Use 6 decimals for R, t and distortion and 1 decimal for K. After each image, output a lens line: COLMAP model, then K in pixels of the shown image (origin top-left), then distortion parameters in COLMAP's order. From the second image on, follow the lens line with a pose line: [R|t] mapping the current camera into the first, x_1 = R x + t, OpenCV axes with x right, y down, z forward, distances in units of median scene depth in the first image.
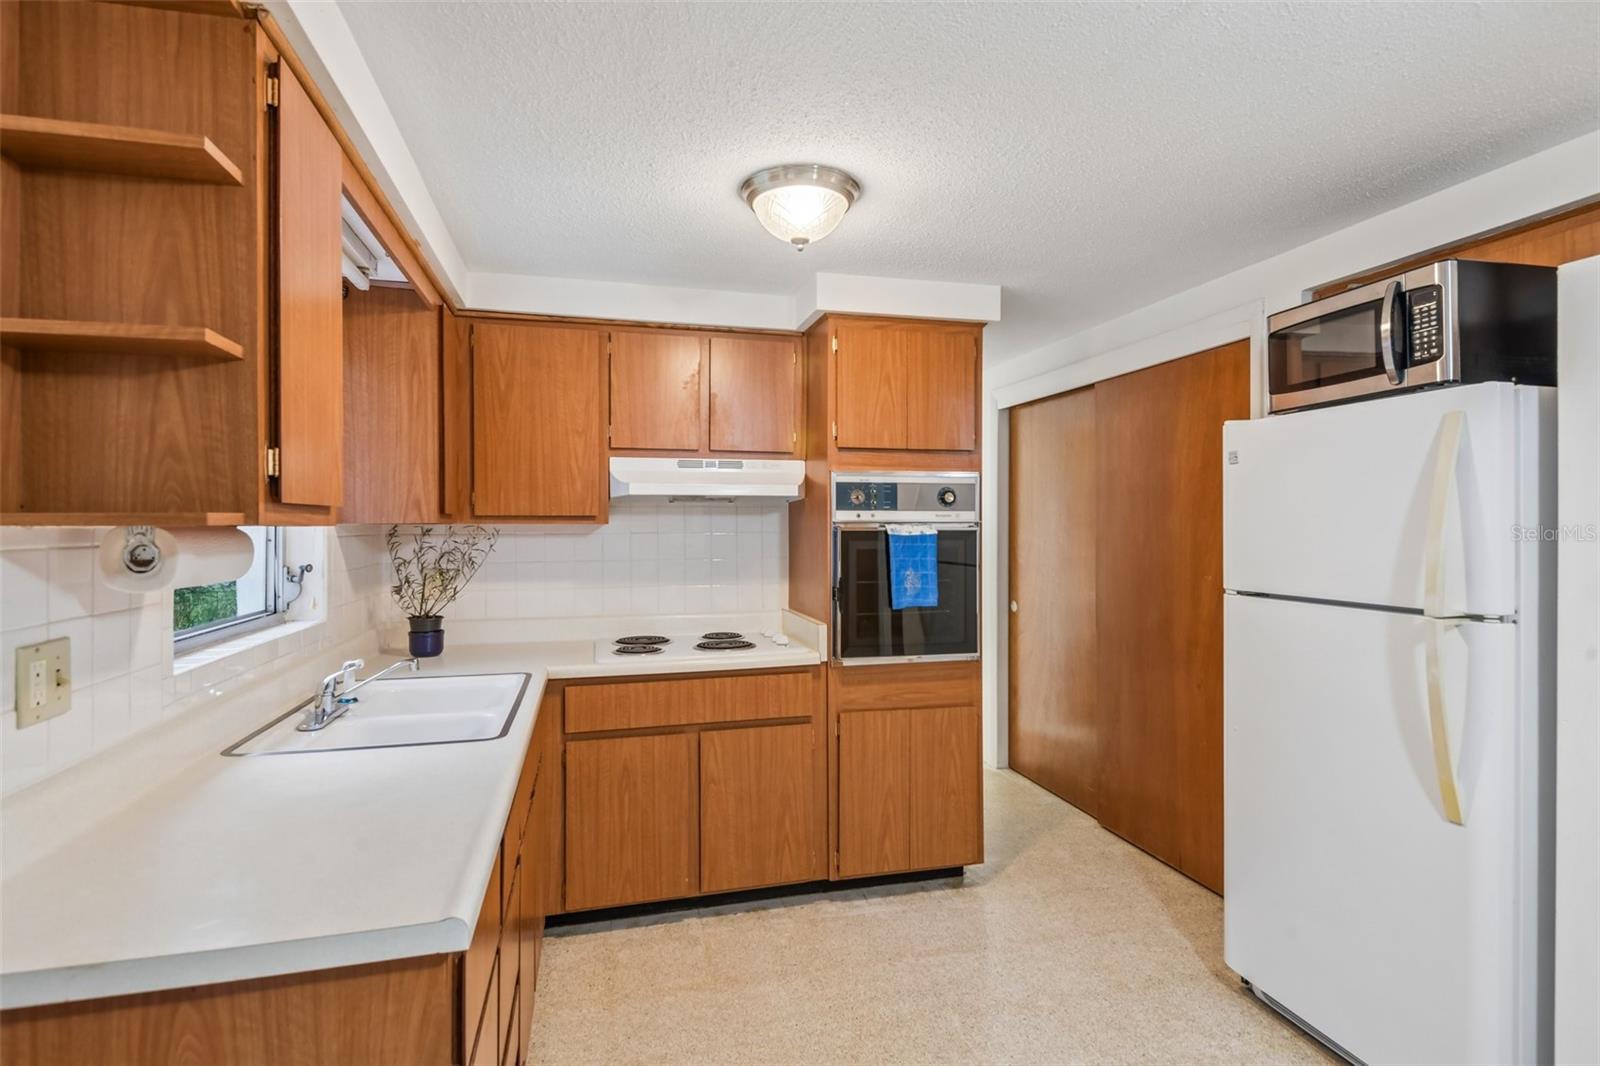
lens RADIAL K [[811.9, 0, 798.5], [0, 811.9, 526.0], [0, 0, 1]] dist [0.025622, -0.000354]
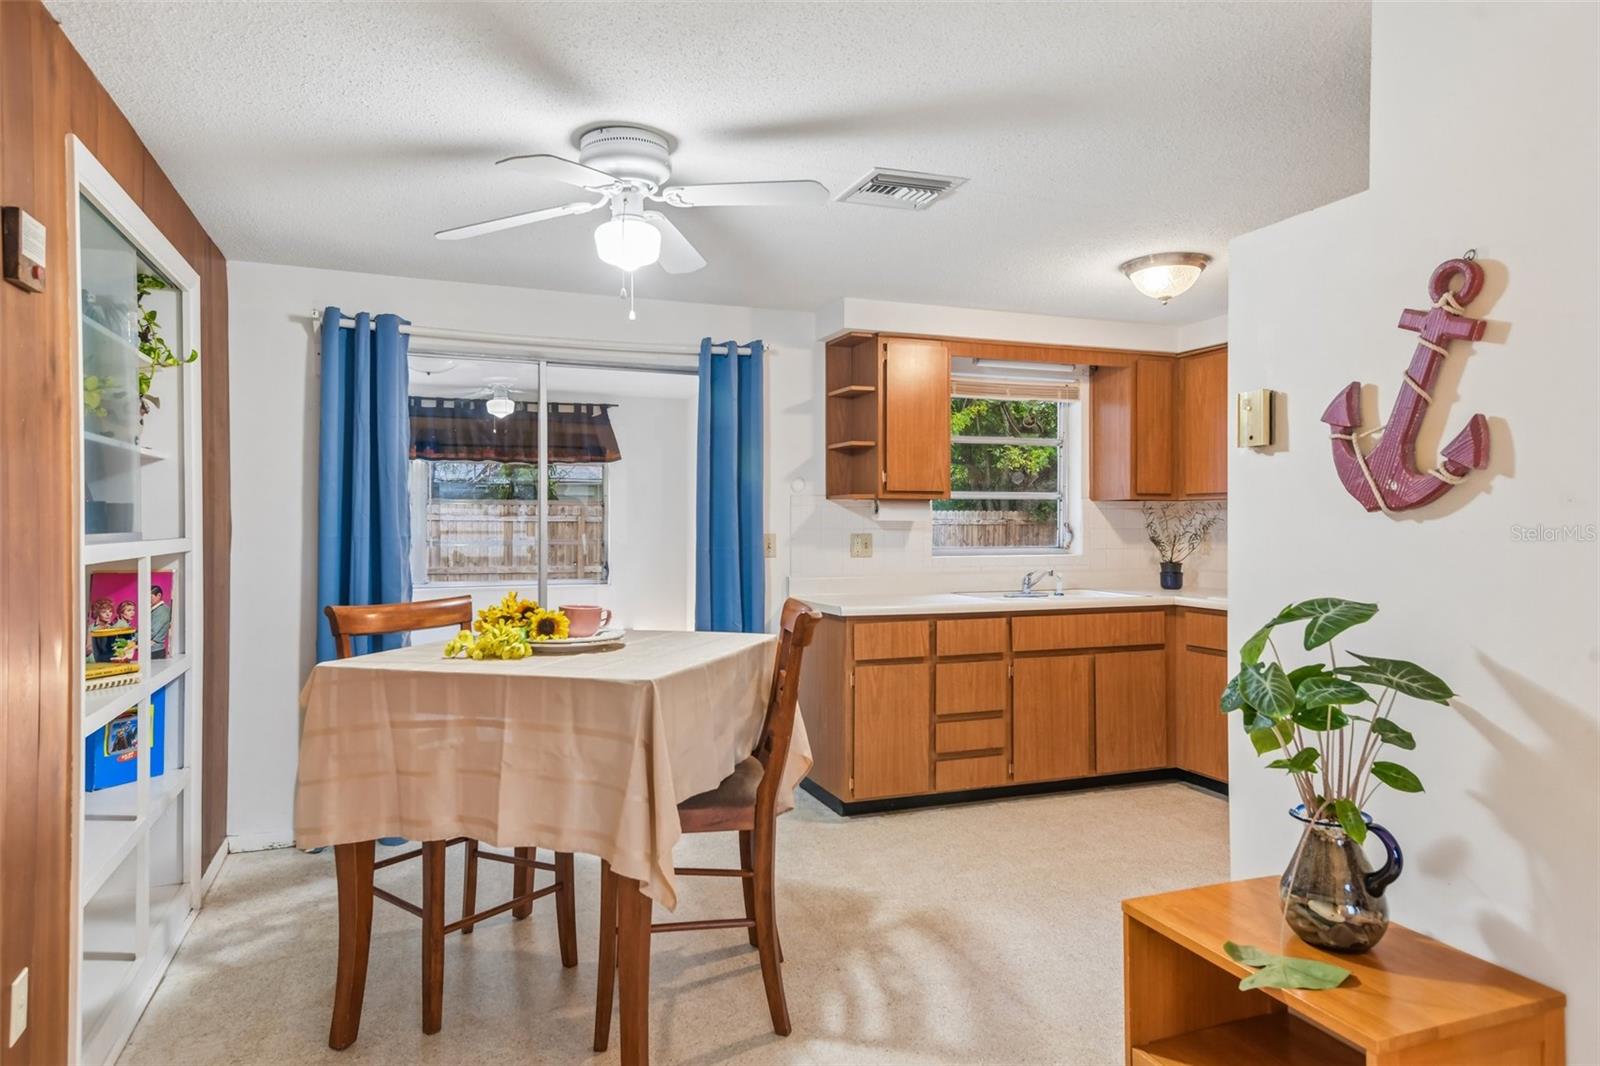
lens RADIAL K [[1005.2, 0, 797.1], [0, 1005.2, 507.7], [0, 0, 1]] dist [0.062380, 0.000060]
pose [[0.120635, -0.011625, -0.992629, 1.288879], [-0.003447, 0.999920, -0.012129, 0.035006], [0.992691, 0.004885, 0.120585, 0.098073]]
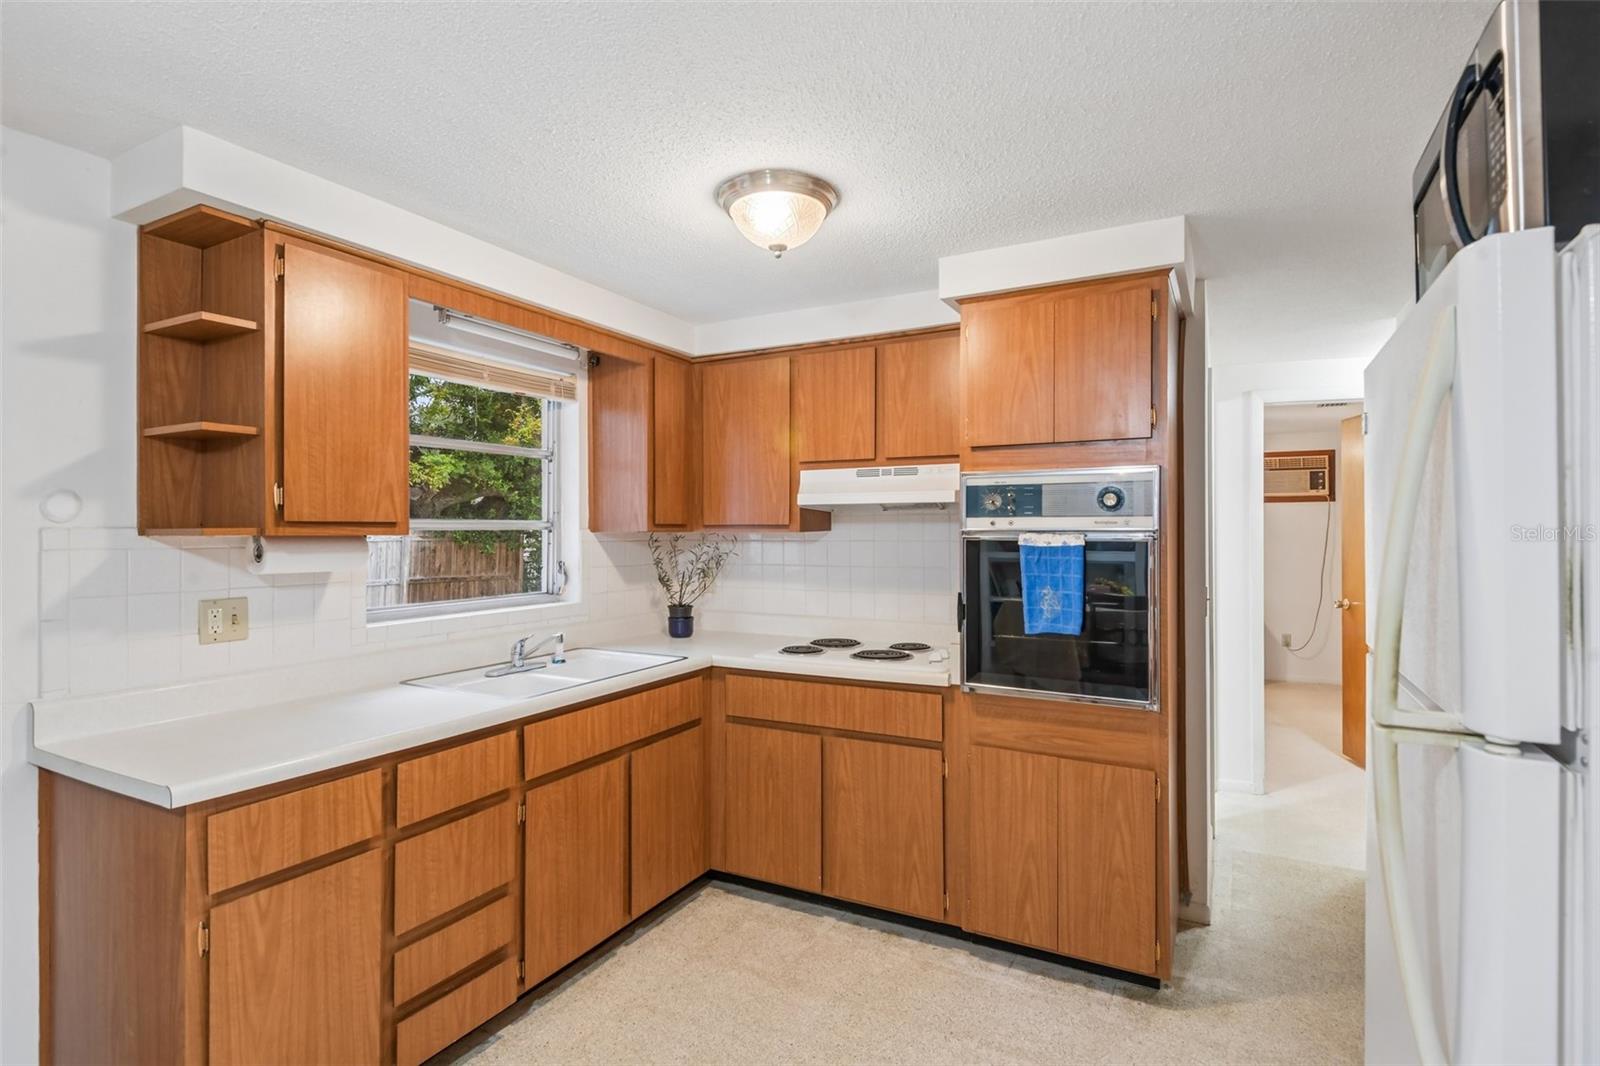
lens RADIAL K [[789.1, 0, 803.1], [0, 789.1, 526.6], [0, 0, 1]] dist [0.031167, -0.025768]
pose [[0.733445, -0.002277, -0.679745, 0.503998], [-0.001683, 0.999985, -0.005165, -0.004426], [0.679747, 0.004932, 0.733430, 0.235963]]
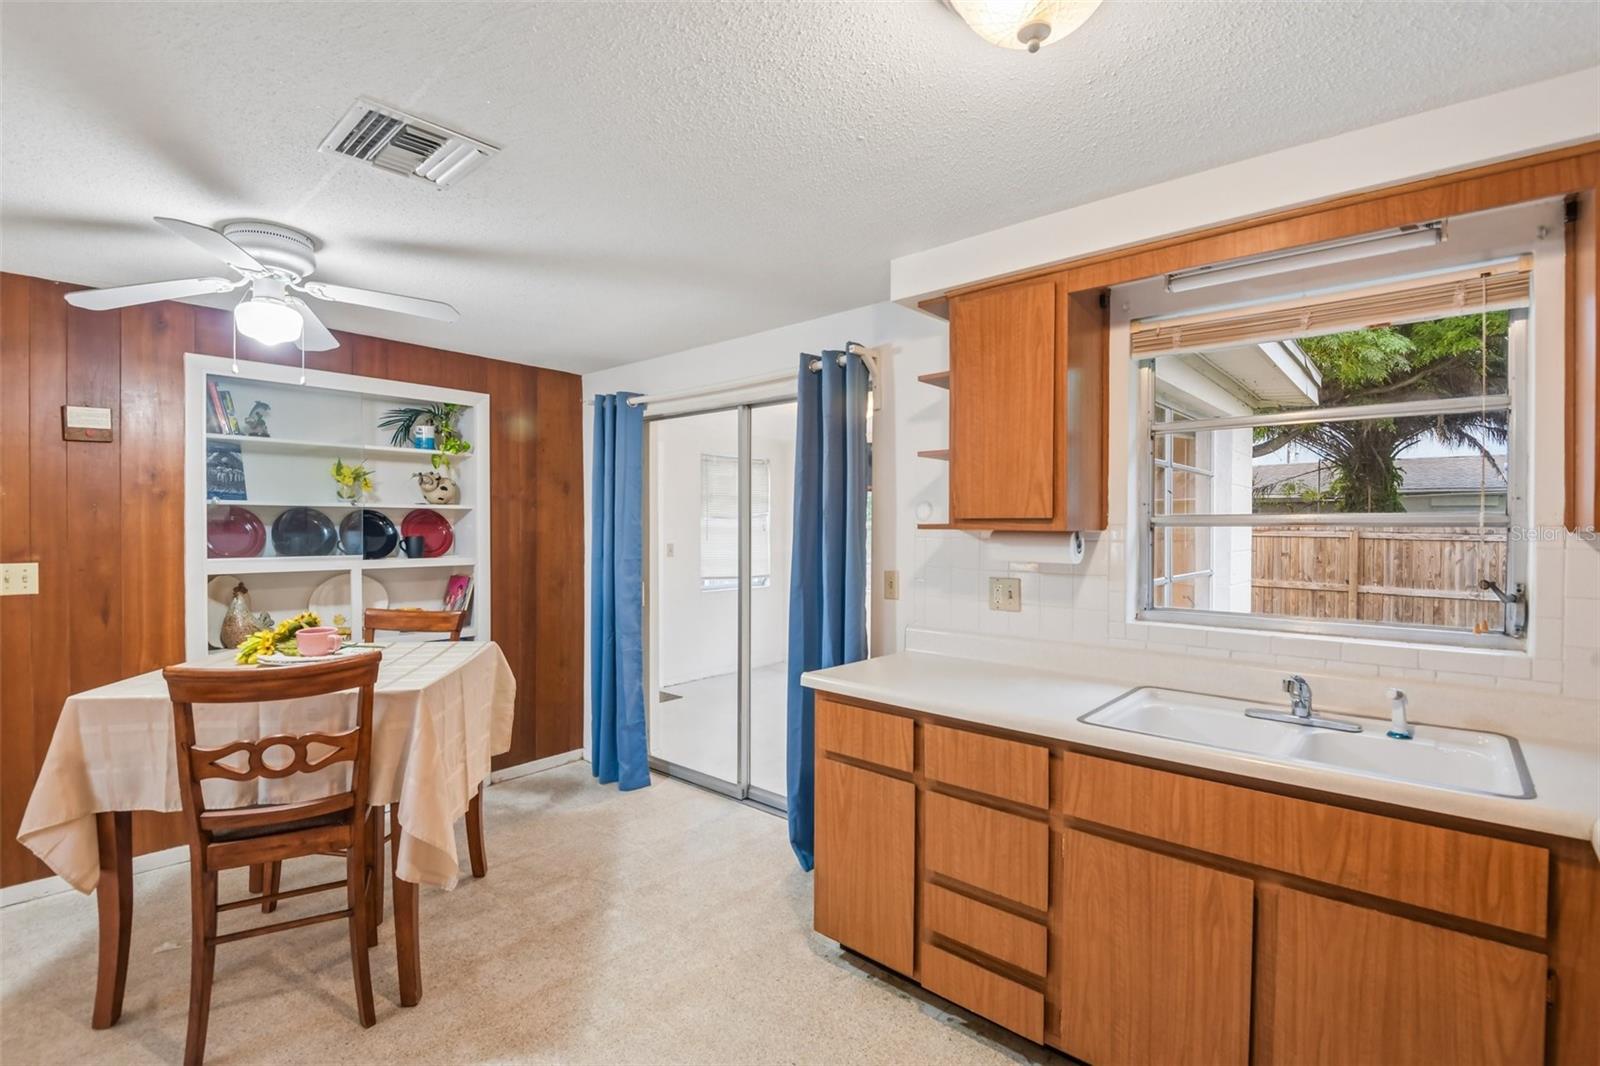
lens RADIAL K [[731.5, 0, 793.8], [0, 731.5, 533.4], [0, 0, 1]] dist [0.014338, -0.017791]
pose [[-0.833981, 0.004194, -0.551777, 0.317393], [-0.003428, 0.999912, 0.012782, -0.005239], [0.551783, 0.012552, -0.833893, 0.995786]]
